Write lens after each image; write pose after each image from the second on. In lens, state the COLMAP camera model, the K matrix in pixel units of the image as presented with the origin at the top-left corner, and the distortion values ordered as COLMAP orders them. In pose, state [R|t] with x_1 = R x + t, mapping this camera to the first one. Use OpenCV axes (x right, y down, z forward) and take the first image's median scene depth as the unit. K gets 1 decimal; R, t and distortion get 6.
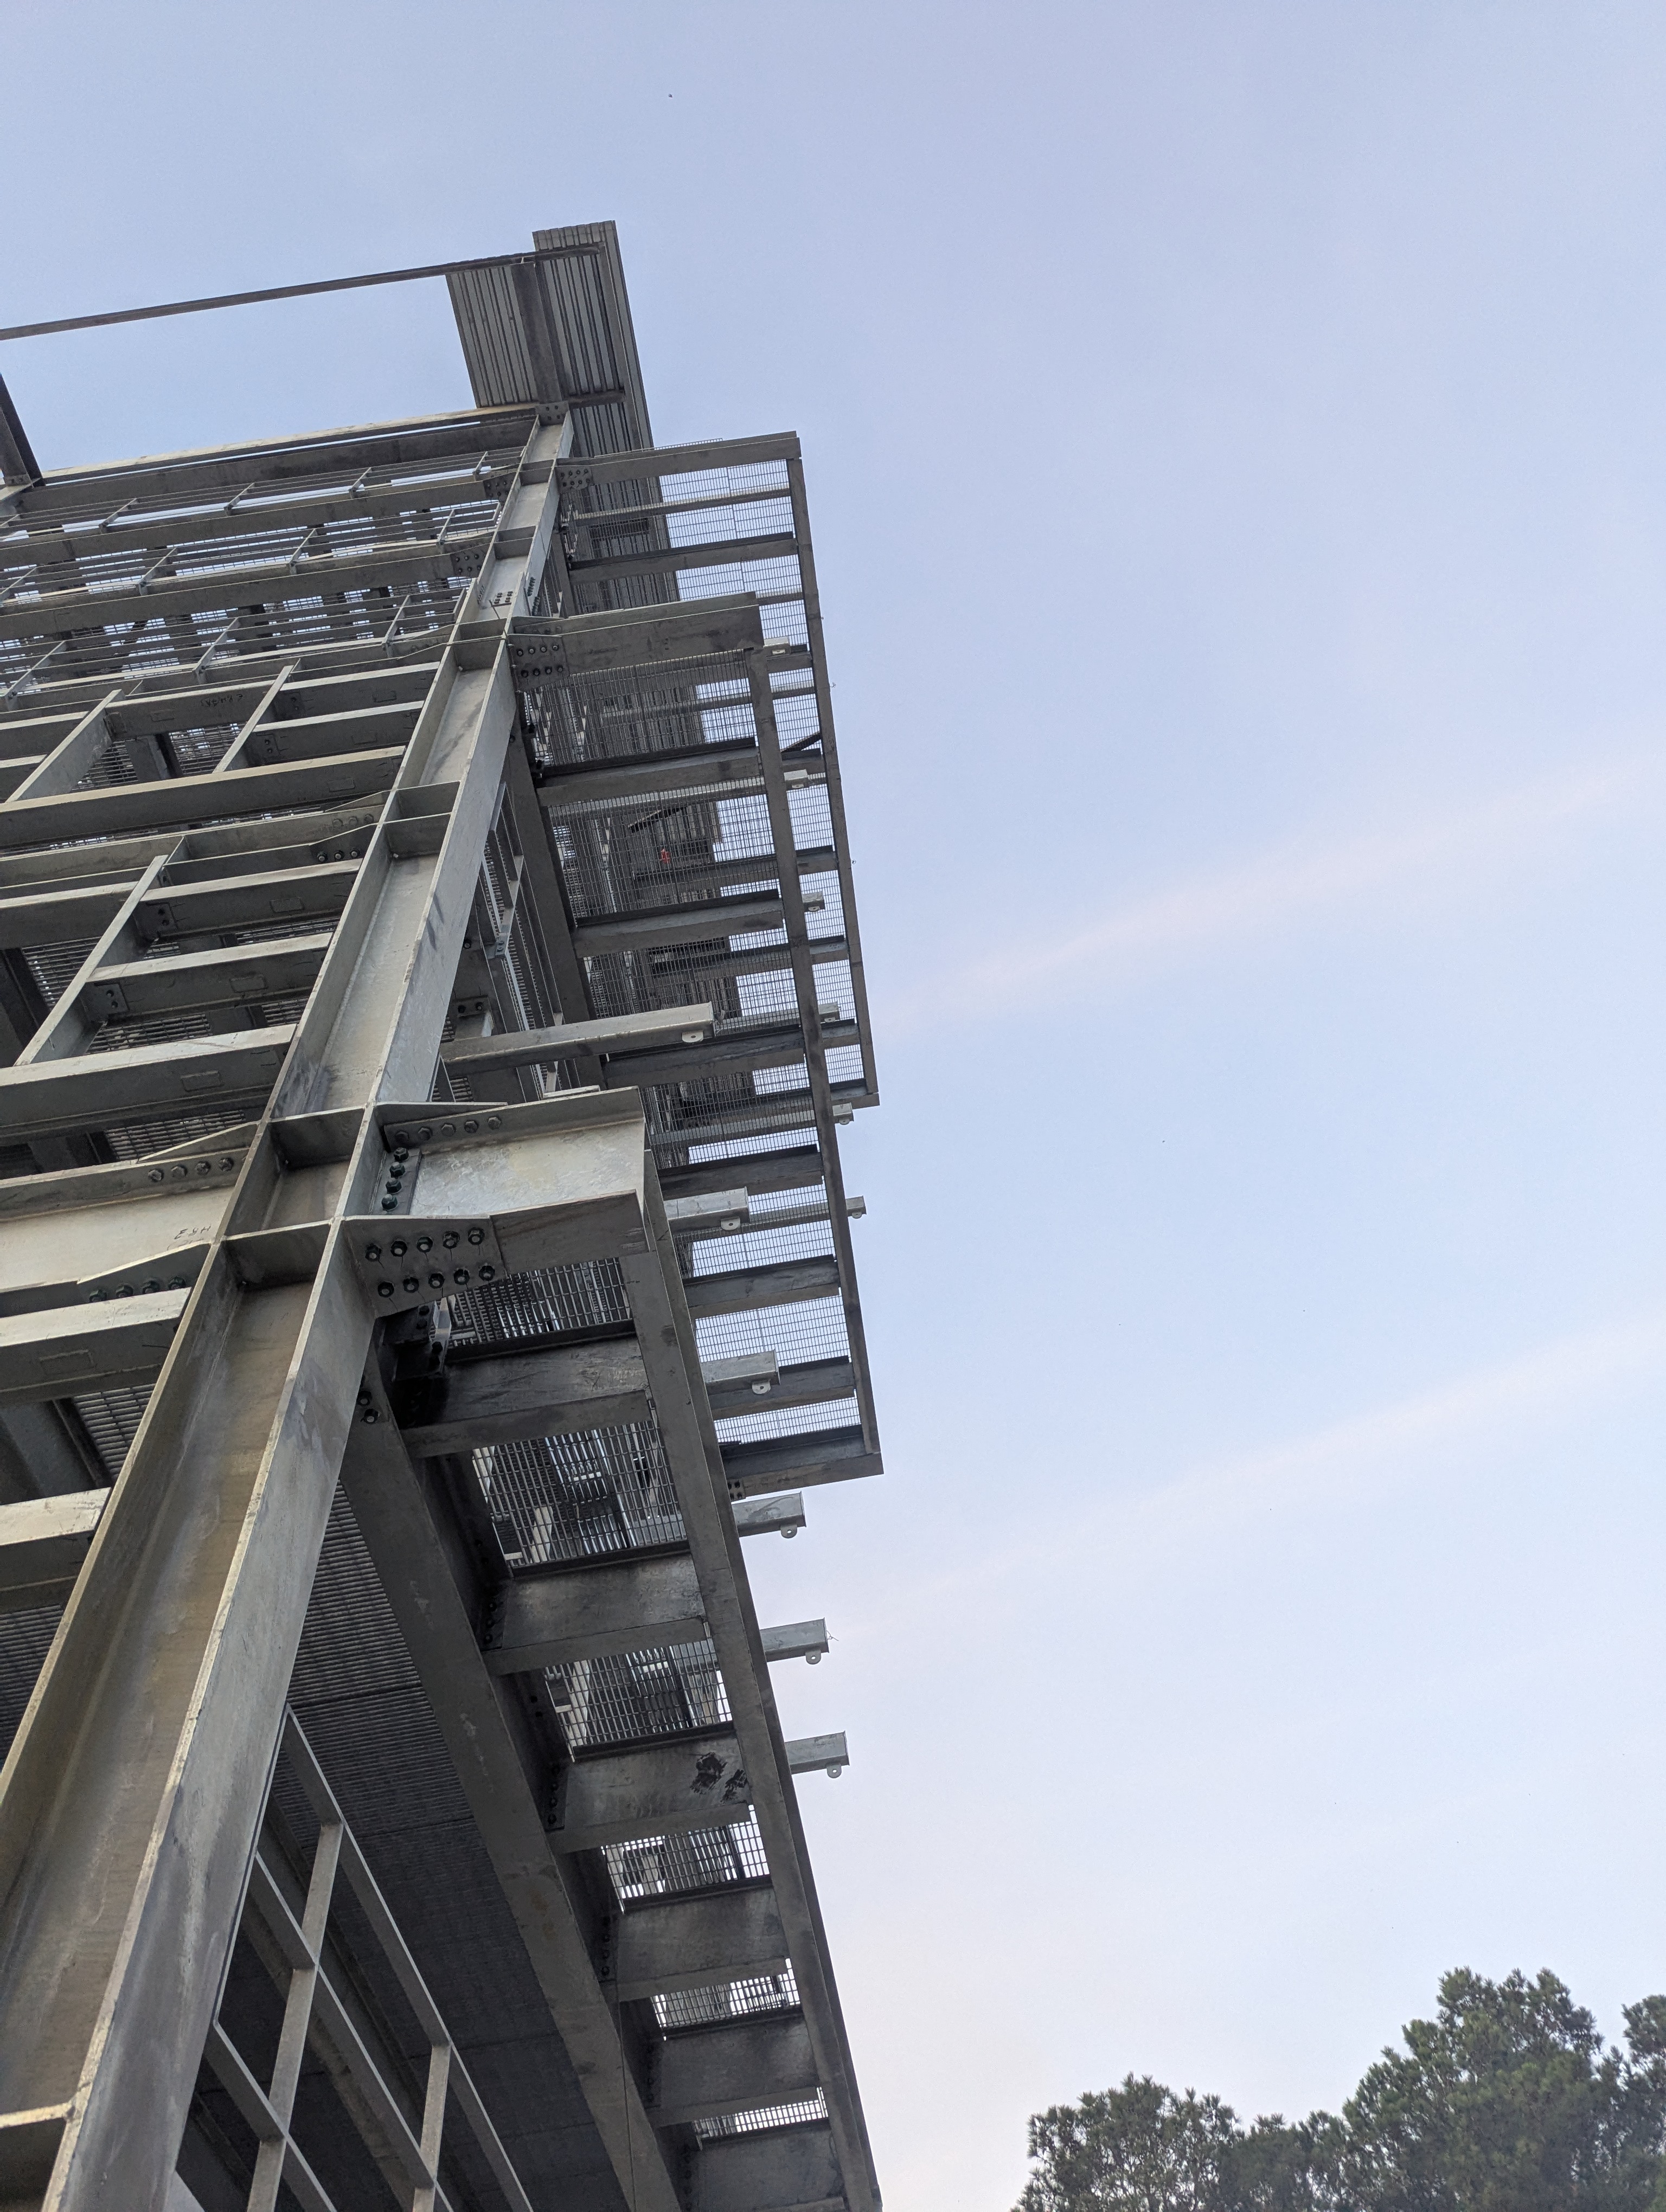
lens RADIAL K [[1555.6, 0, 843.5], [0, 1555.6, 1097.0], [0, 0, 1]] dist [0.069648, -0.061596]
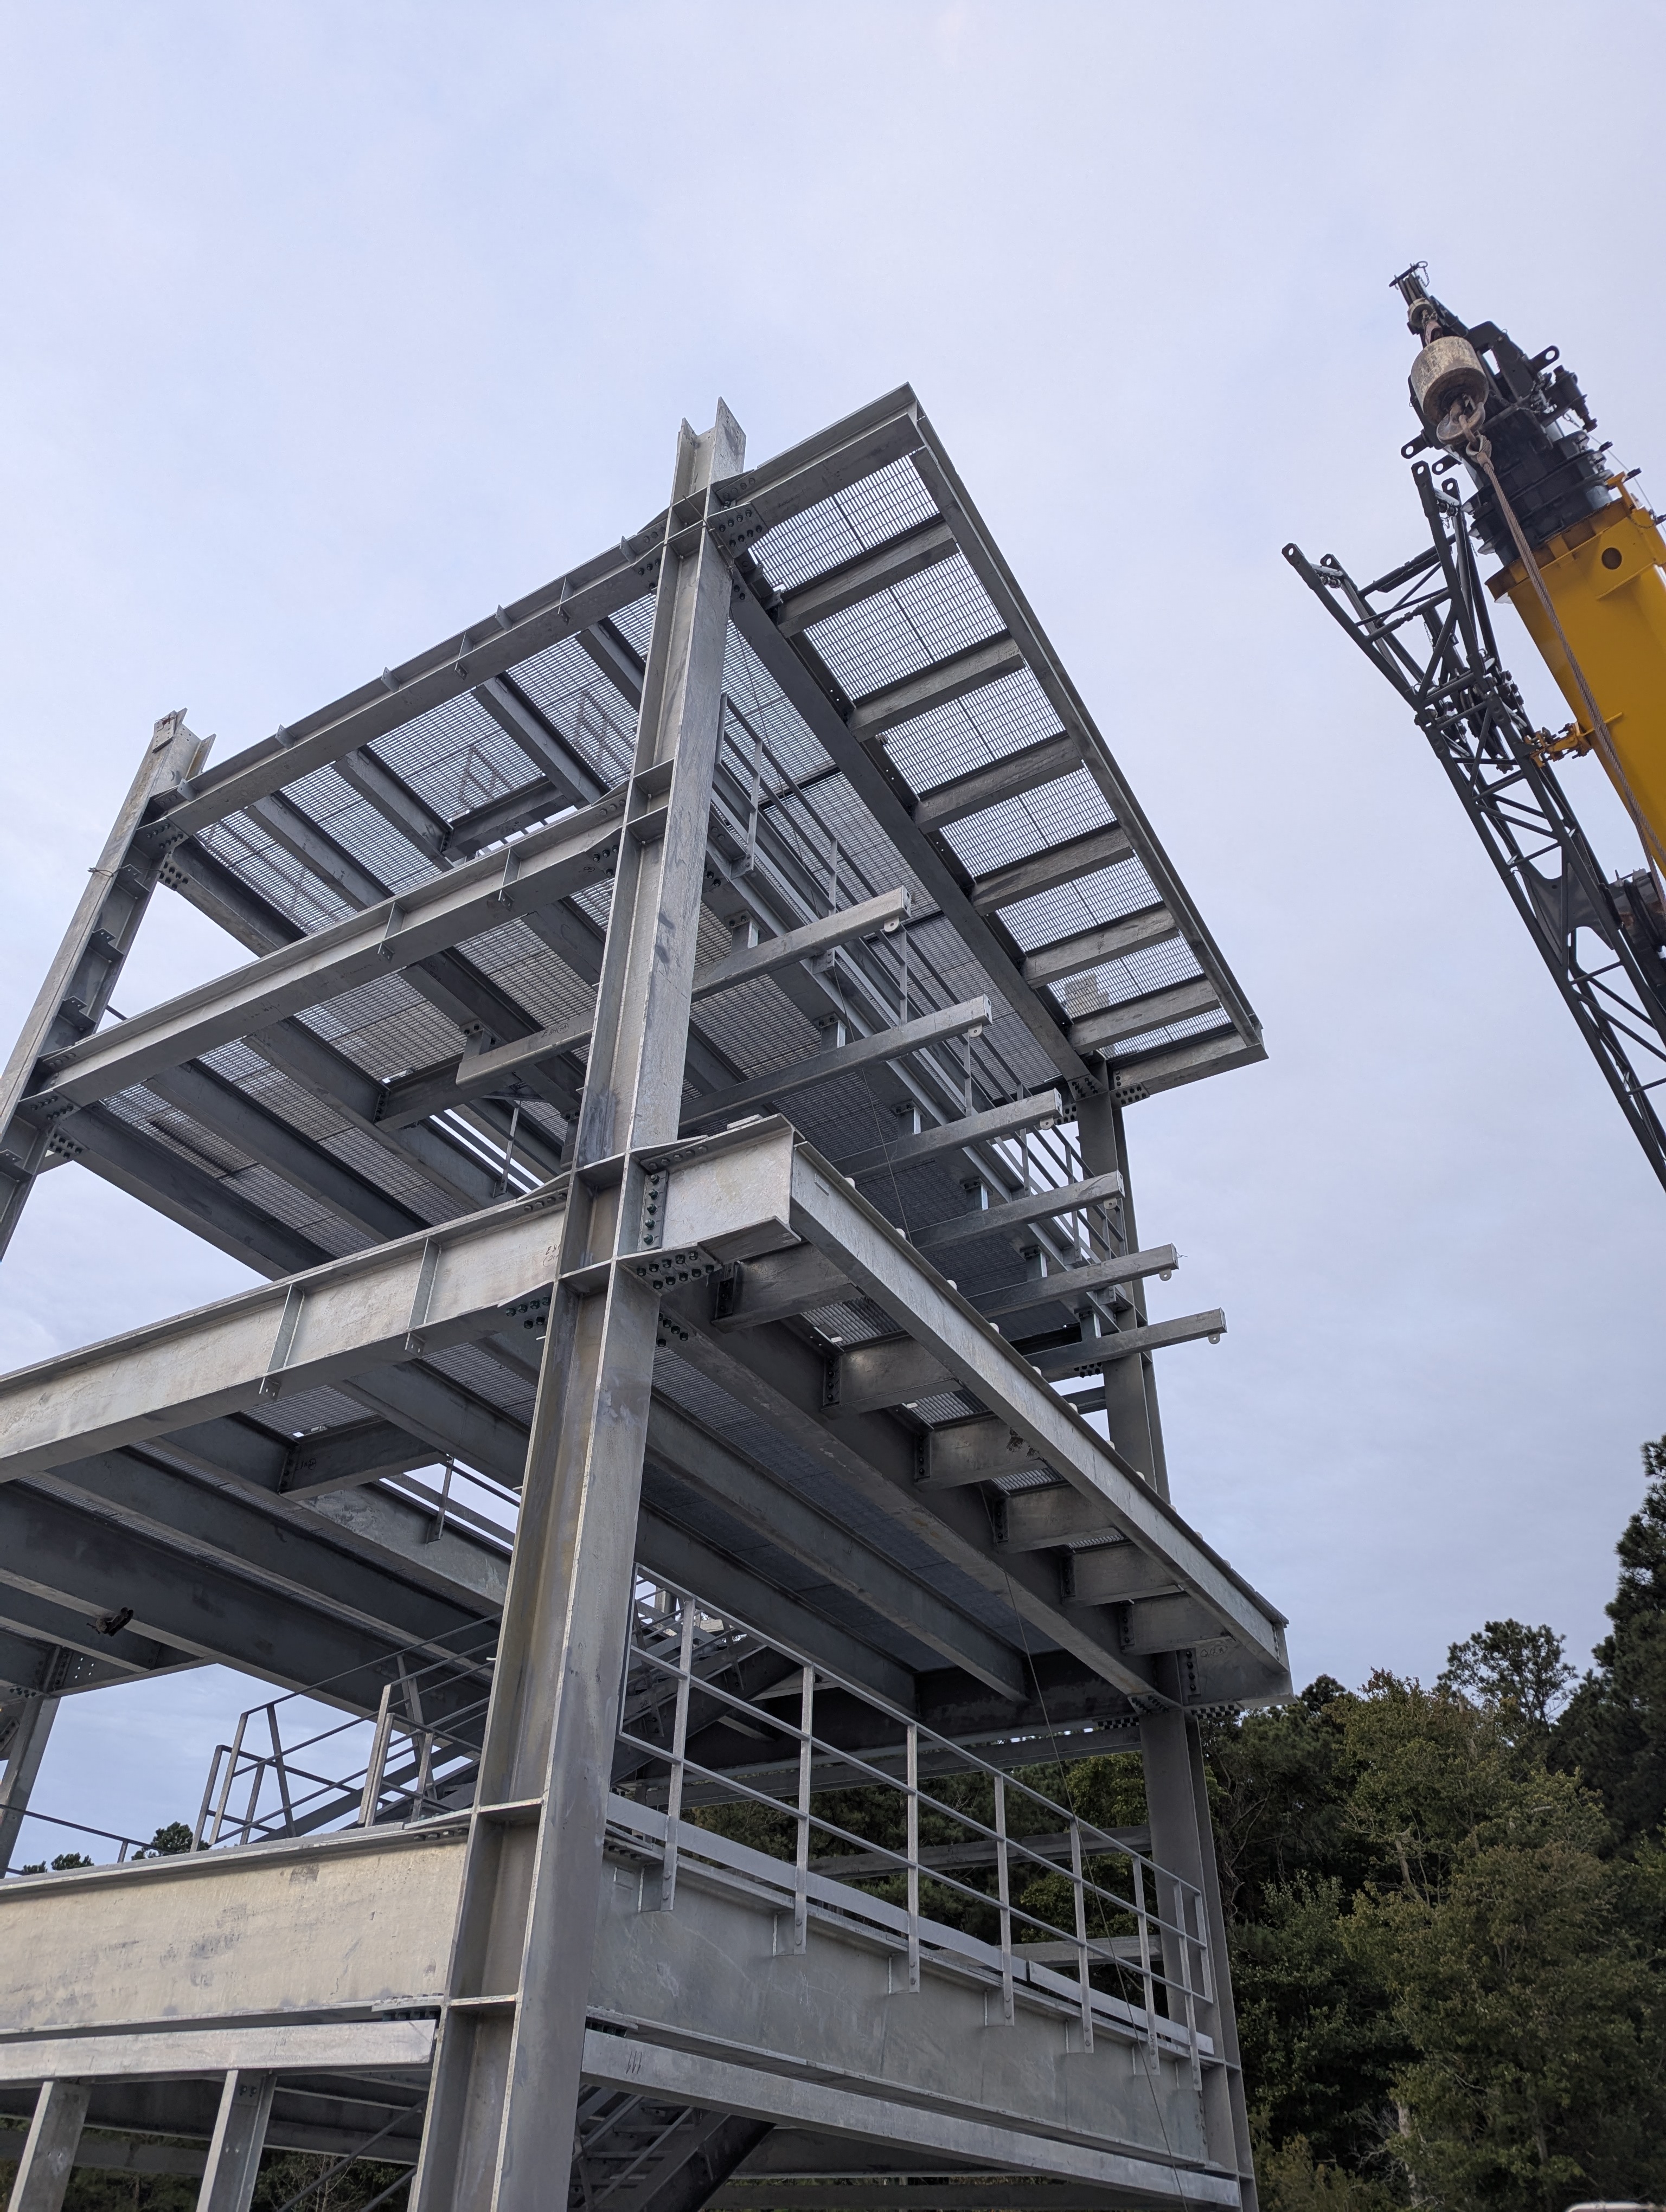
lens RADIAL K [[1555.6, 0, 815.1], [0, 1555.6, 1126.6], [0, 0, 1]] dist [0.069648, -0.061596]
pose [[0.908375, -0.138921, -0.394405, 0.439298], [0.276045, 0.907694, 0.316056, -0.419583], [0.314092, -0.395971, 0.862875, -0.235344]]
